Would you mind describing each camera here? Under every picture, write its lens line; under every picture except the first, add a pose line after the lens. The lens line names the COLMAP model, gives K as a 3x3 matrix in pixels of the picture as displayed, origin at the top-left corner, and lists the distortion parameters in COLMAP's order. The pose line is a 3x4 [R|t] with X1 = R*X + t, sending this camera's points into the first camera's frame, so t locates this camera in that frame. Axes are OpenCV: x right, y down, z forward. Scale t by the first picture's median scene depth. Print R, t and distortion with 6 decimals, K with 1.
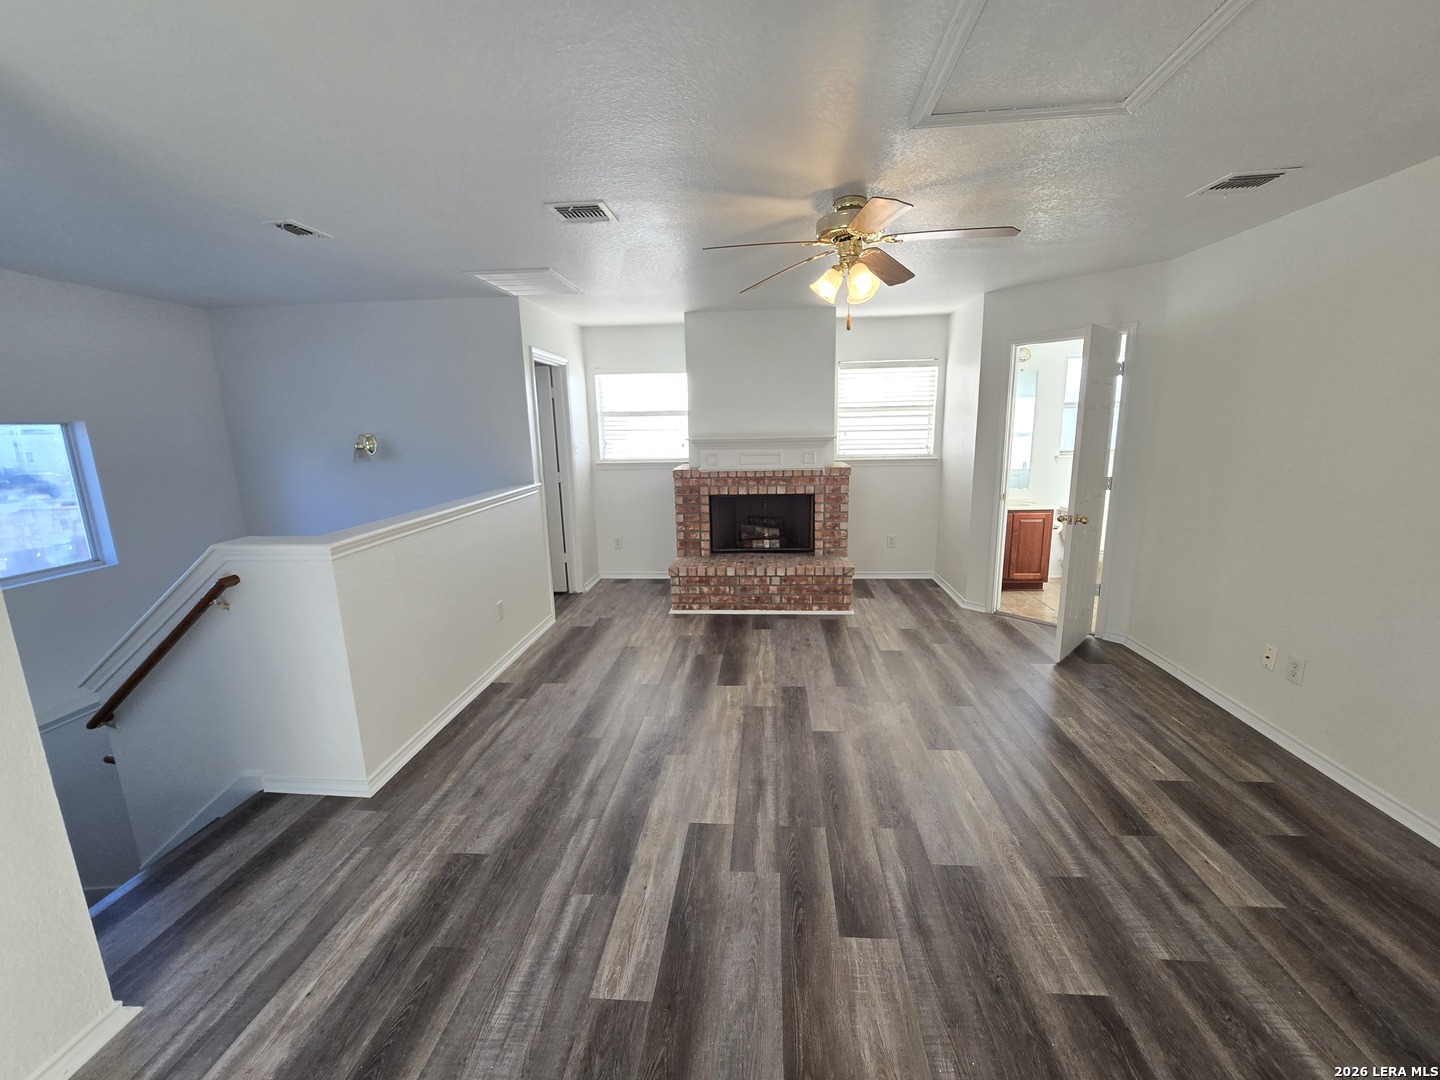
lens RADIAL K [[588.7, 0, 723.8], [0, 588.7, 539.2], [0, 0, 1]] dist [-0.006247, 0.002040]
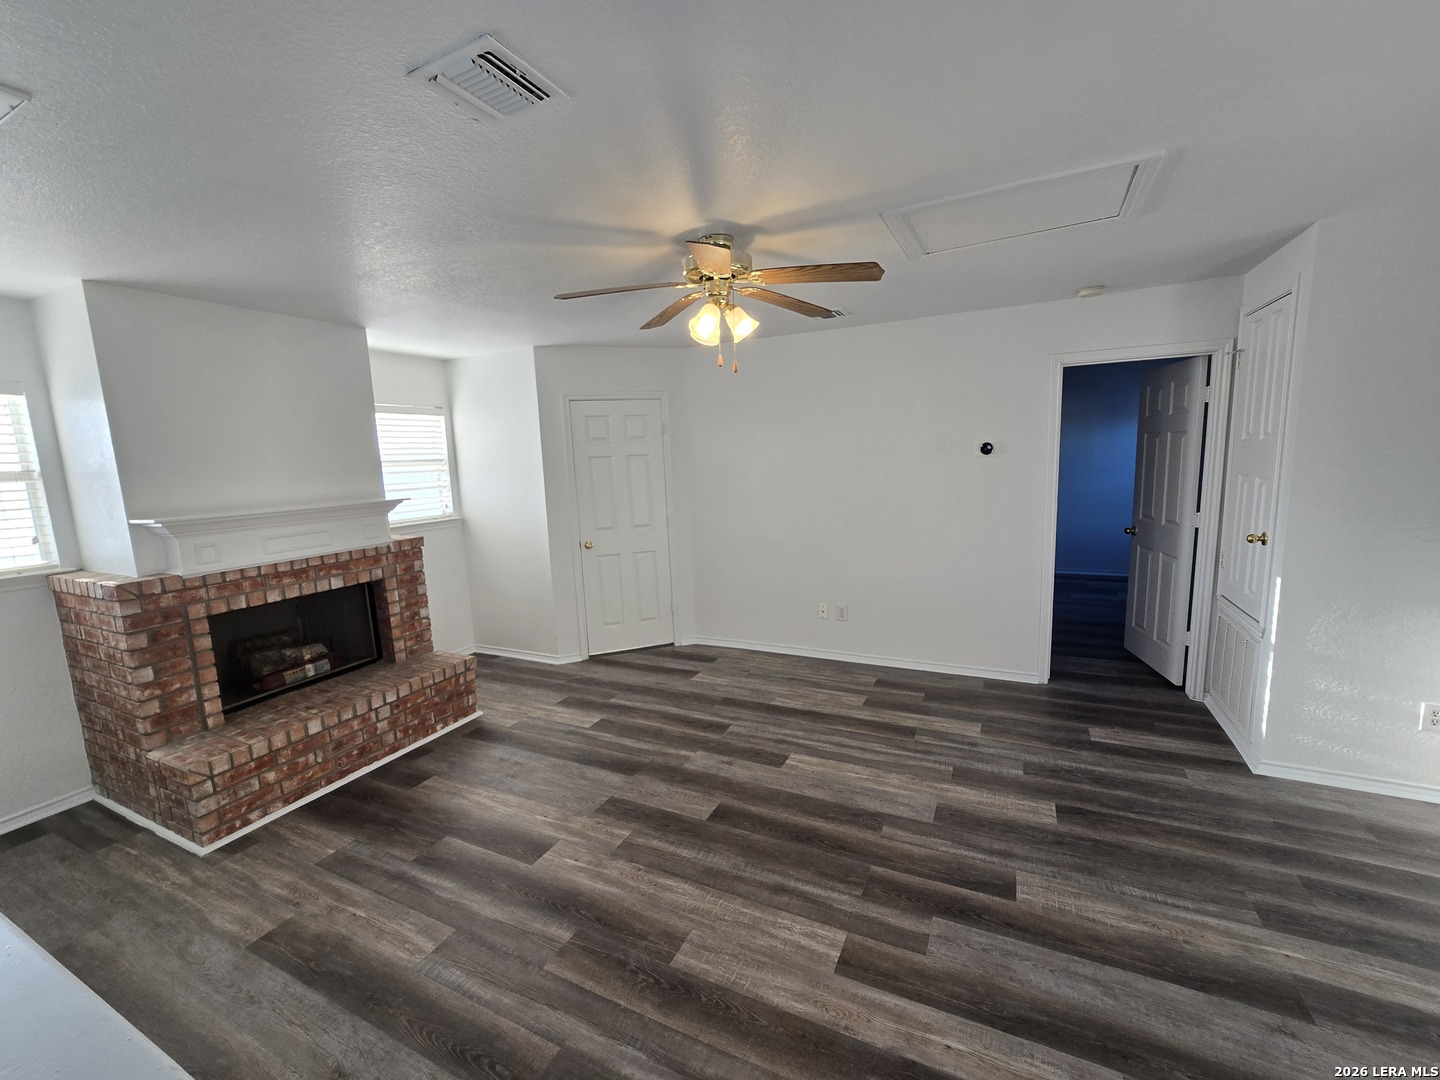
lens RADIAL K [[588.7, 0, 721.1], [0, 588.7, 546.8], [0, 0, 1]] dist [-0.006247, 0.002040]
pose [[0.375851, -0.135381, 0.916738, -0.358502], [0.215285, 0.974961, 0.055715, -0.068796], [-0.901326, 0.176419, 0.395586, 0.346483]]
